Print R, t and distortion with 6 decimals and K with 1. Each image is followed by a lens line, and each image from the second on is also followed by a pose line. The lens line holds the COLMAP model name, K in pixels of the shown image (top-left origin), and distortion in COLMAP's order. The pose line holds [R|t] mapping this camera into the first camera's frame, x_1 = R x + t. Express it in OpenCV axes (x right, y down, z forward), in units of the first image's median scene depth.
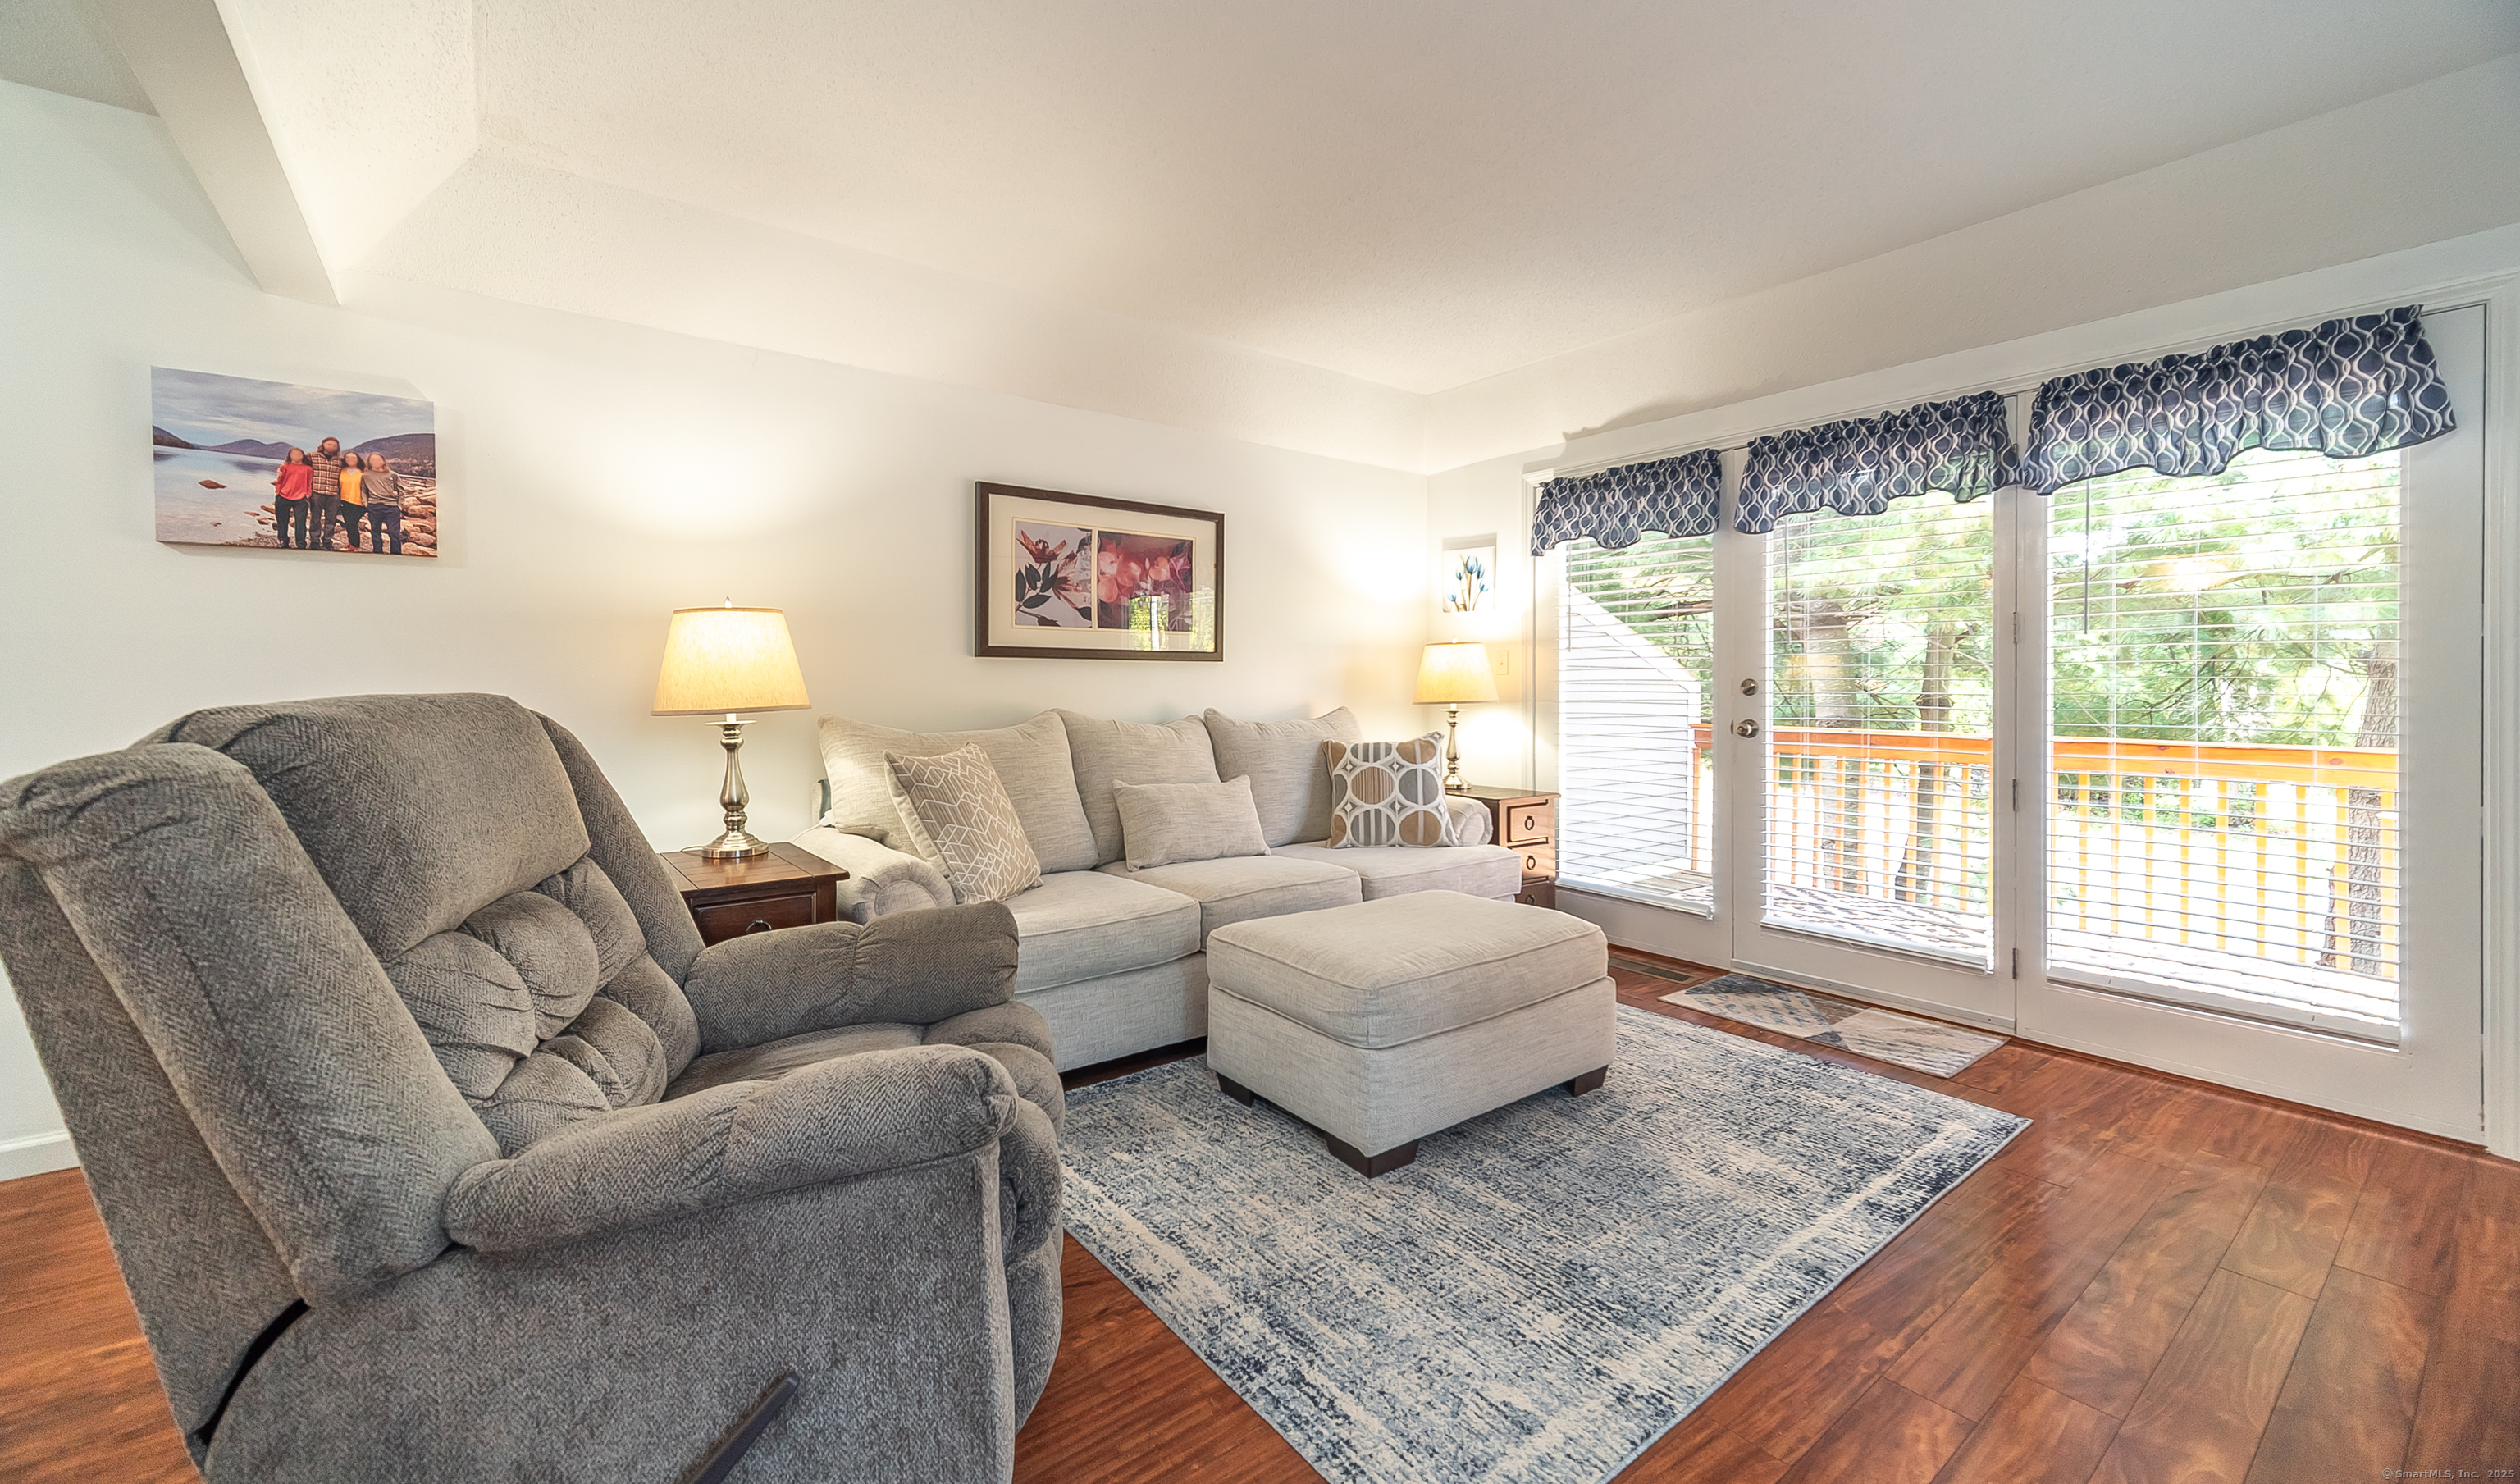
lens RADIAL K [[993.7, 0, 1250.3], [0, 993.7, 688.1], [0, 0, 1]] dist [0.009391, 0.000052]
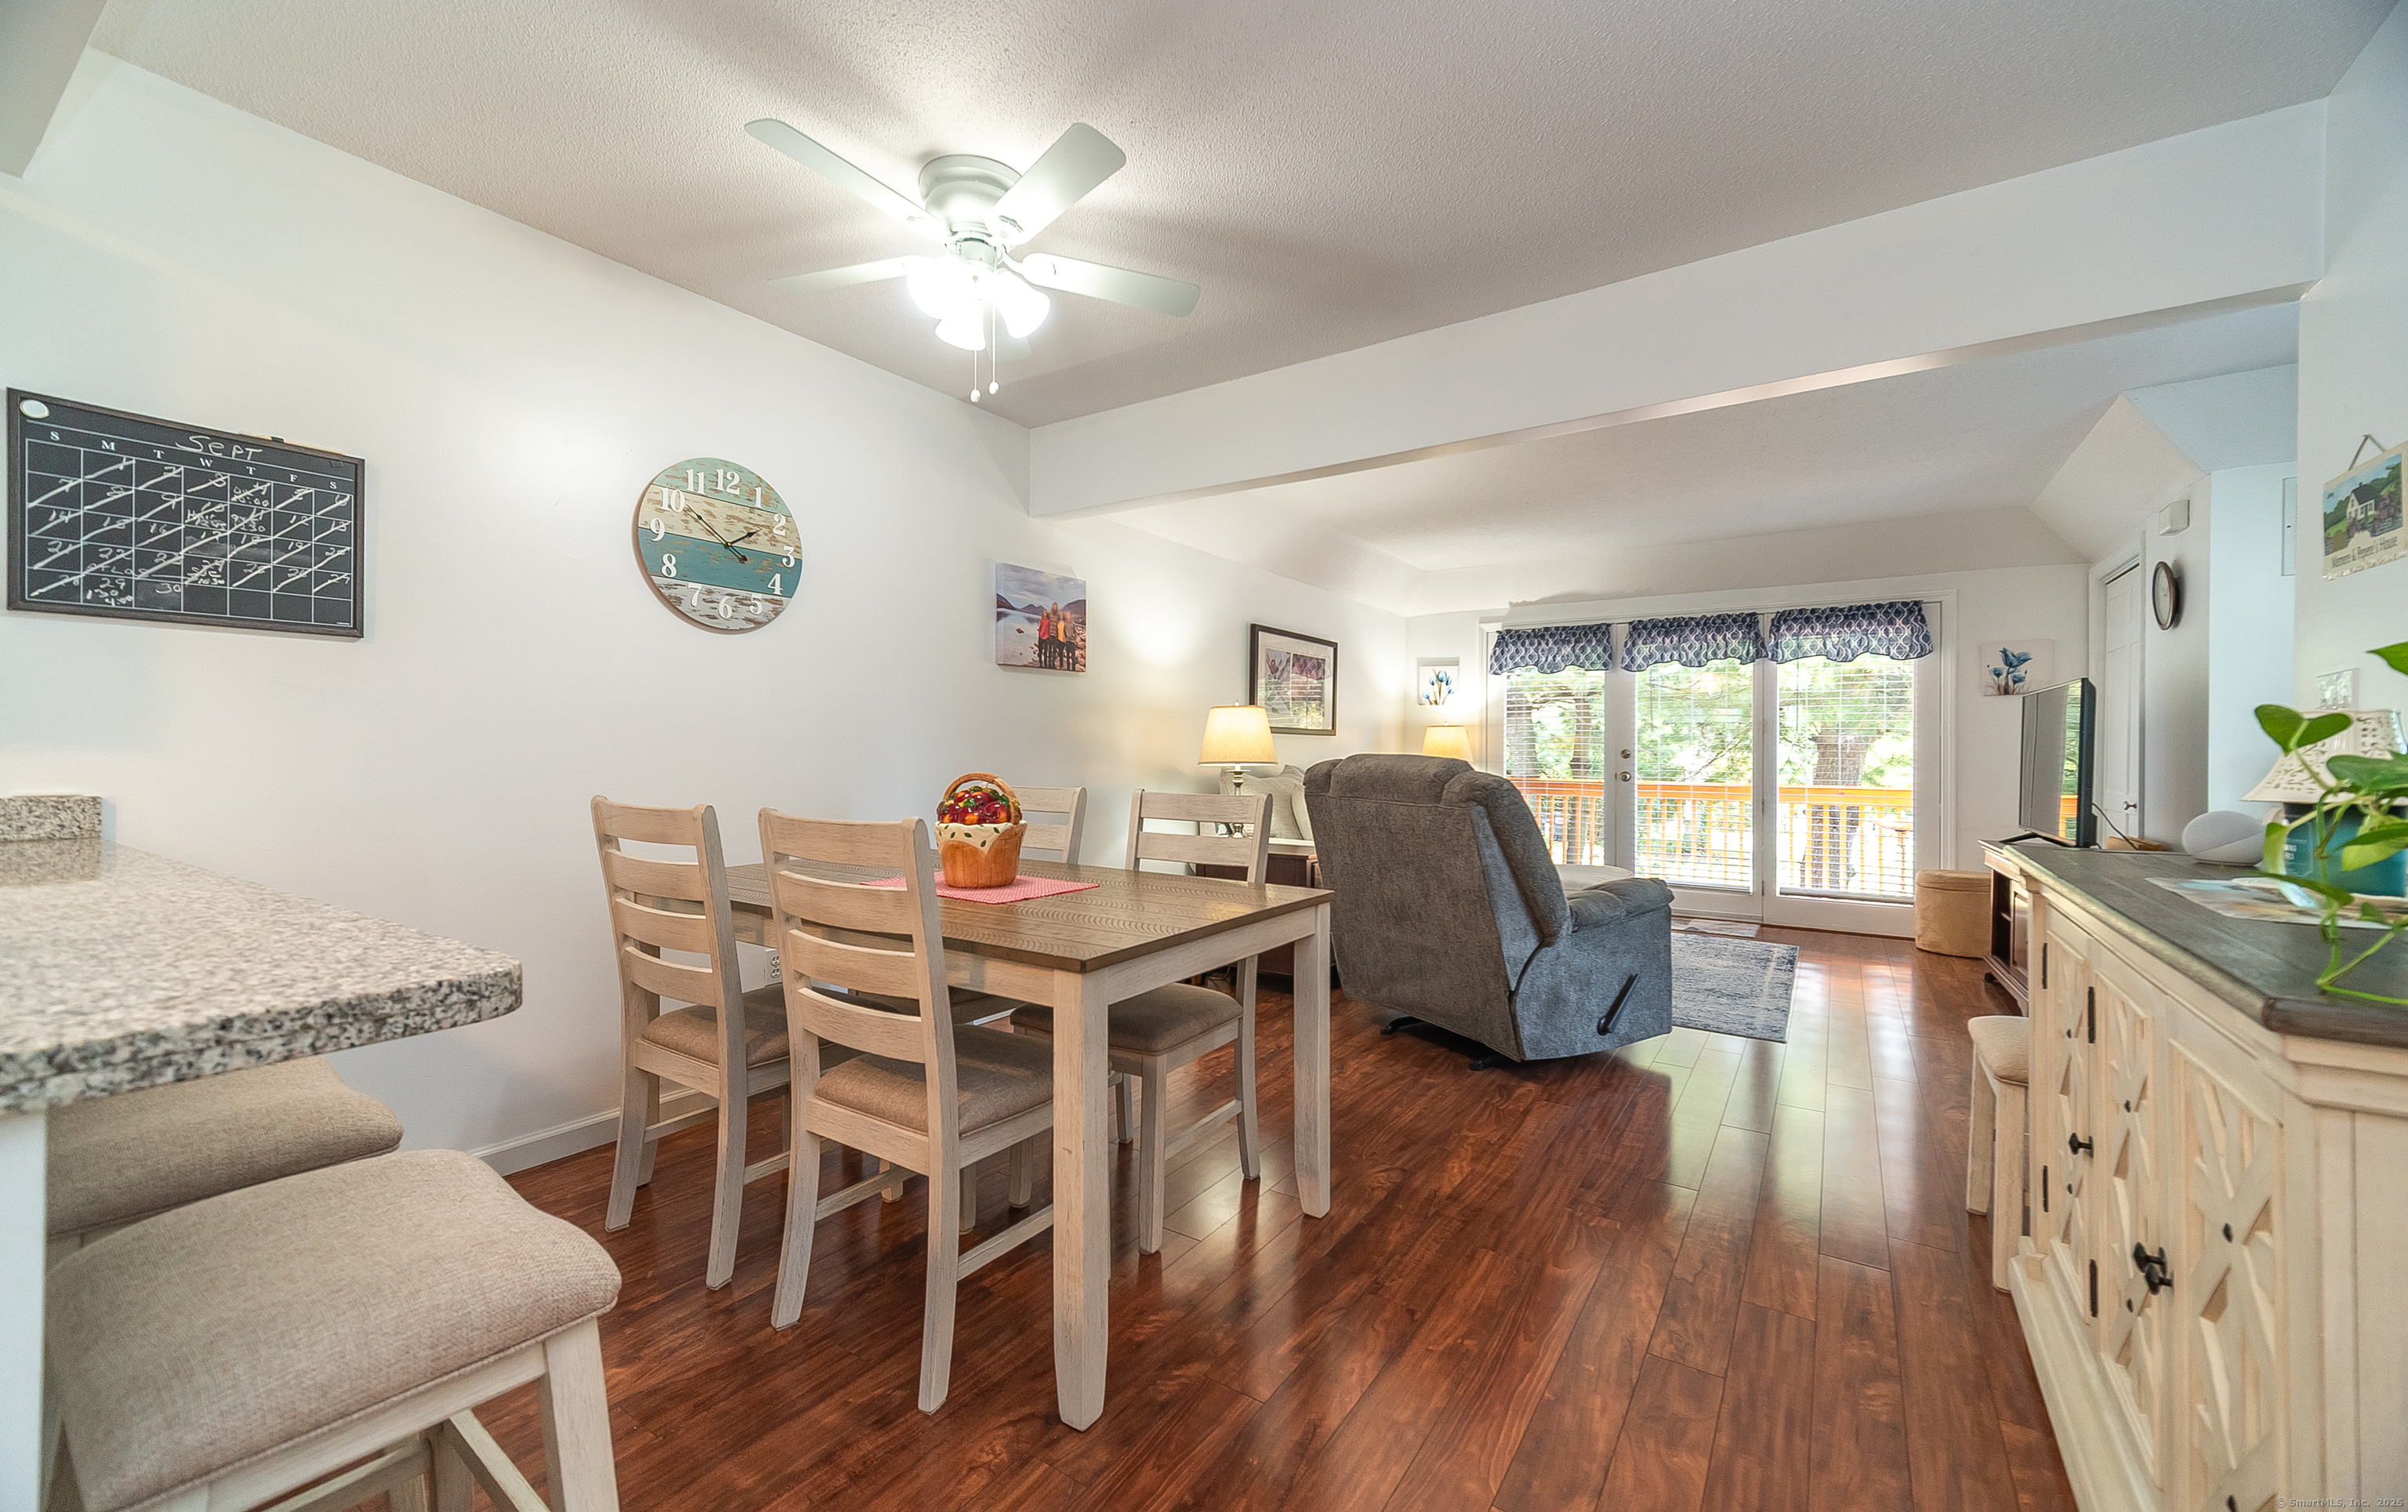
lens RADIAL K [[966.5, 0, 1192.0], [0, 966.5, 746.2], [0, 0, 1]] dist [0.012522, -0.000685]
pose [[0.945212, 0.008763, 0.326340, -1.192158], [-0.006919, 0.999953, -0.006809, 0.003625], [-0.326384, 0.004178, 0.945228, -0.608501]]
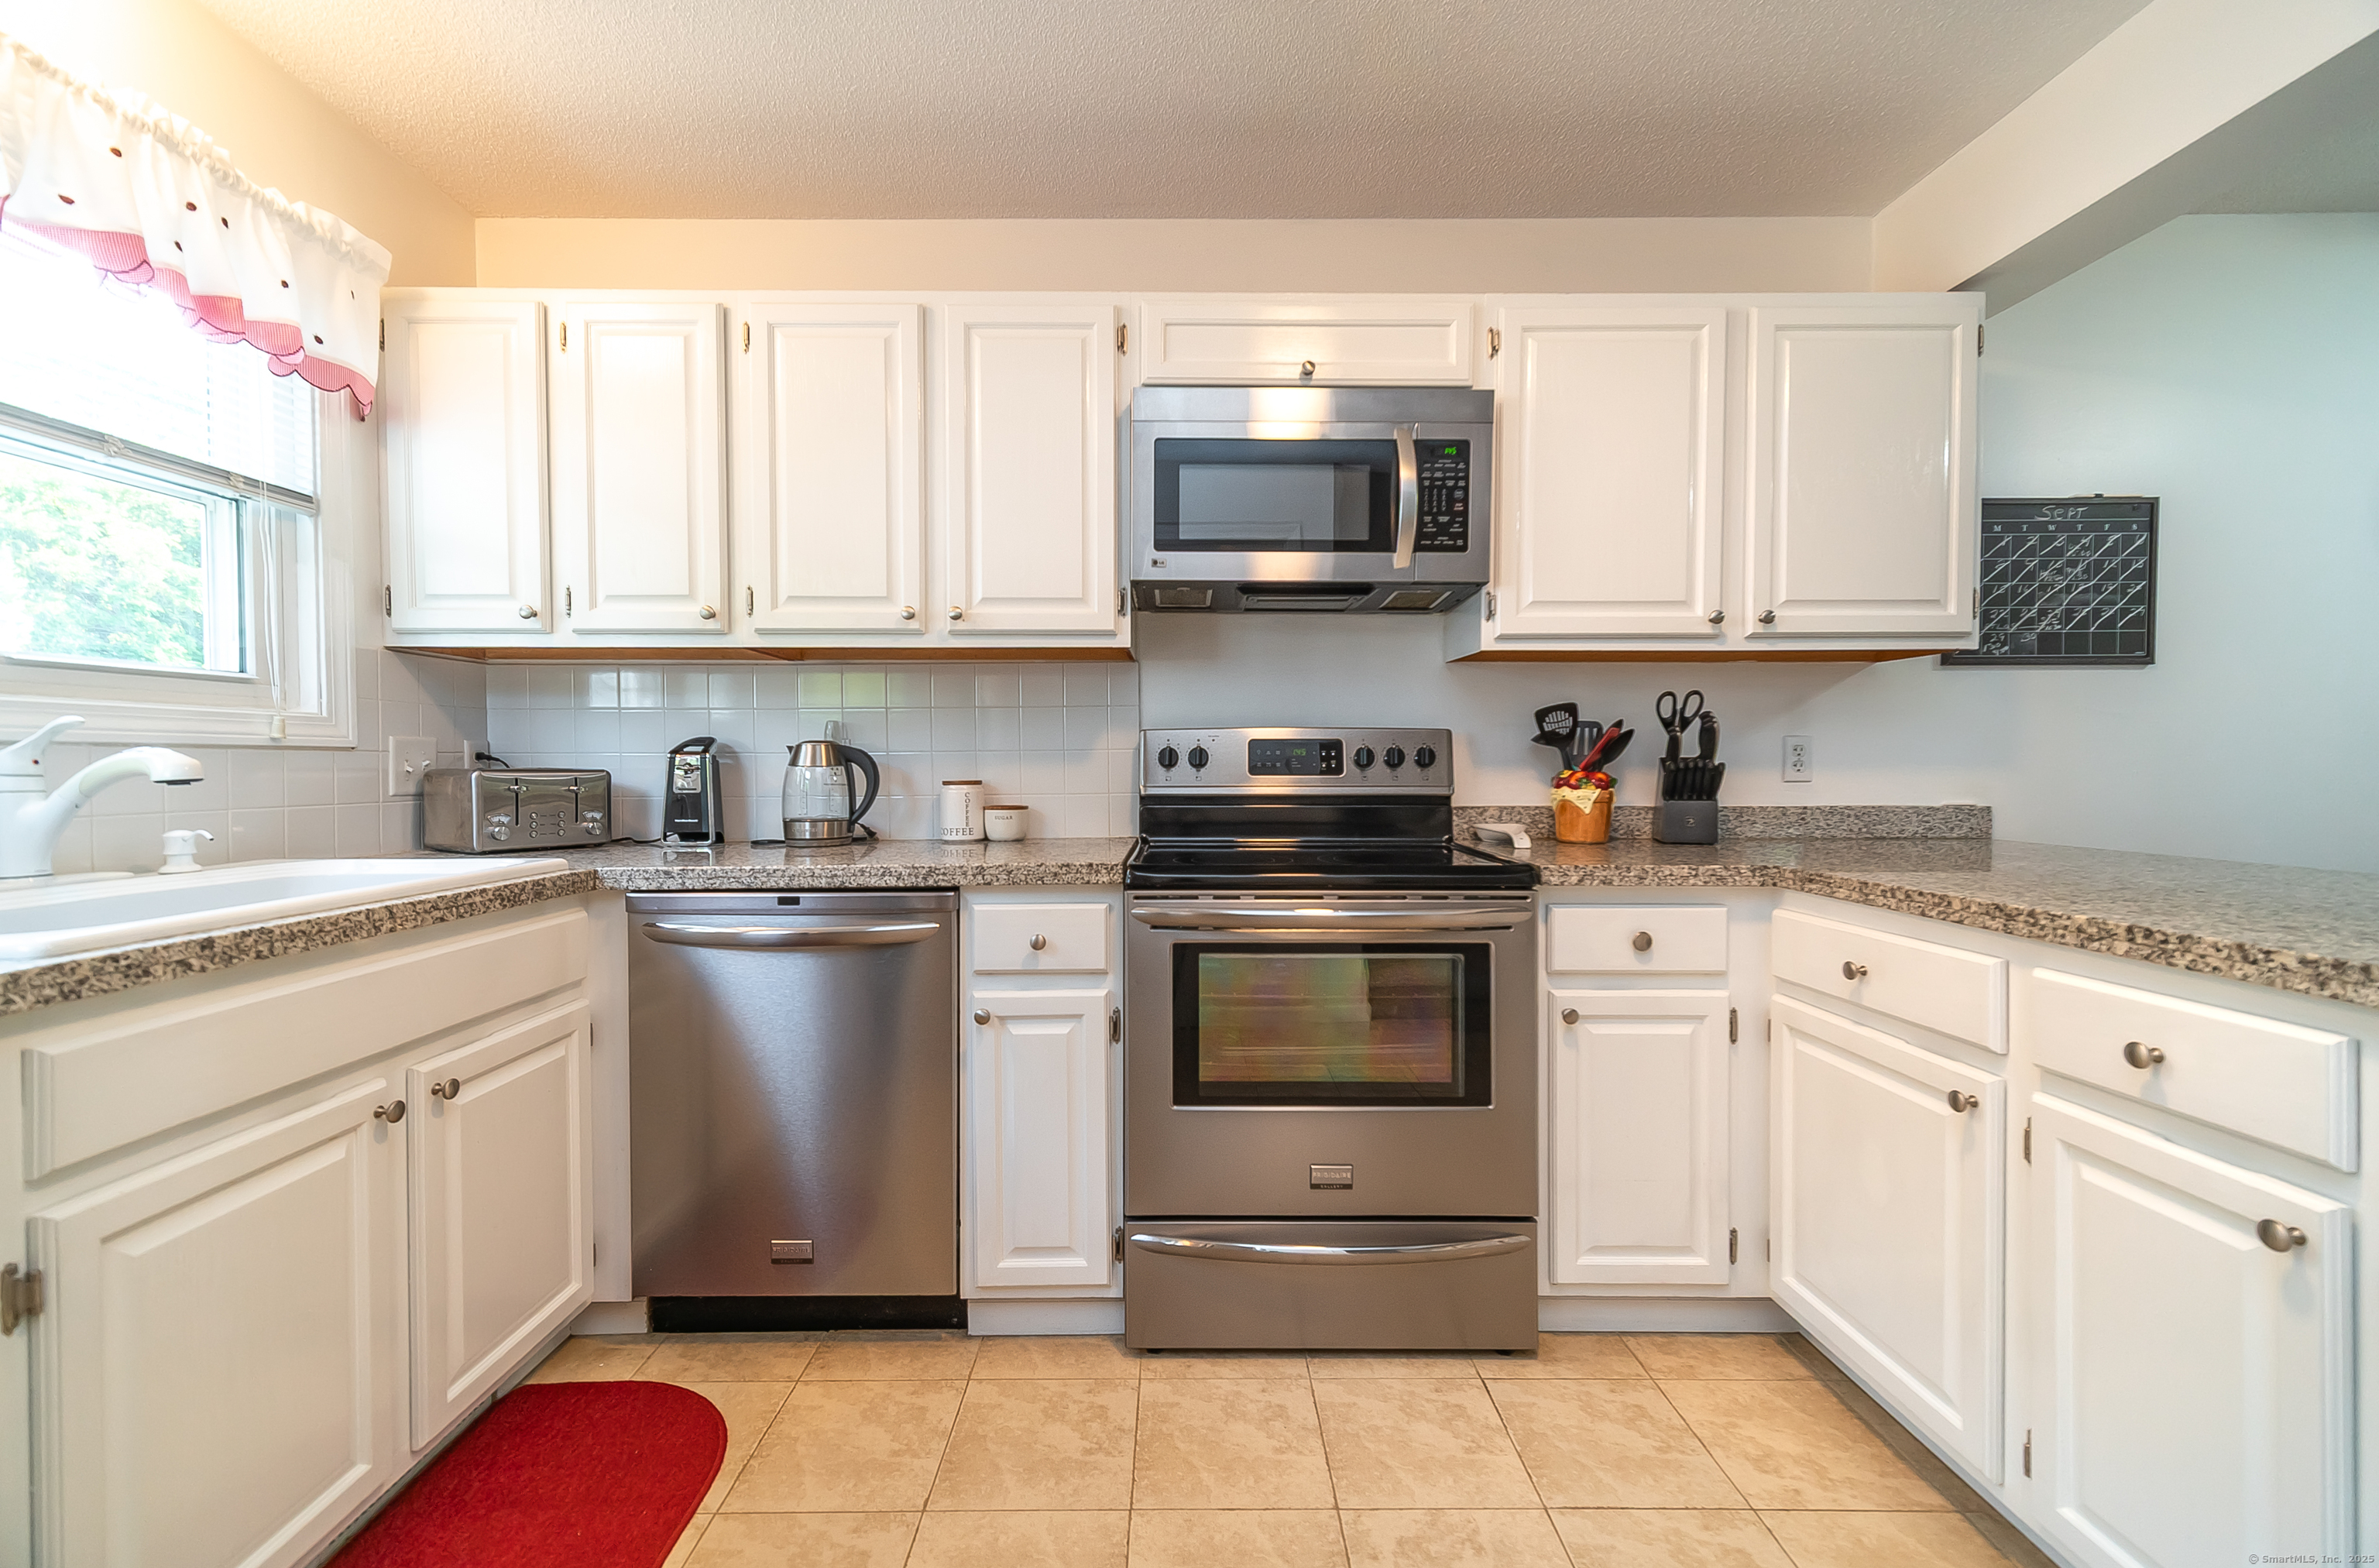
lens RADIAL K [[1047.8, 0, 1185.9], [0, 1047.8, 784.2], [0, 0, 1]] dist [0.004058, 0.000464]
pose [[0.799920, 0.008016, -0.600053, -1.746658], [0.000249, 0.999906, 0.013690, 0.006690], [0.600106, -0.011100, 0.799843, -0.909749]]
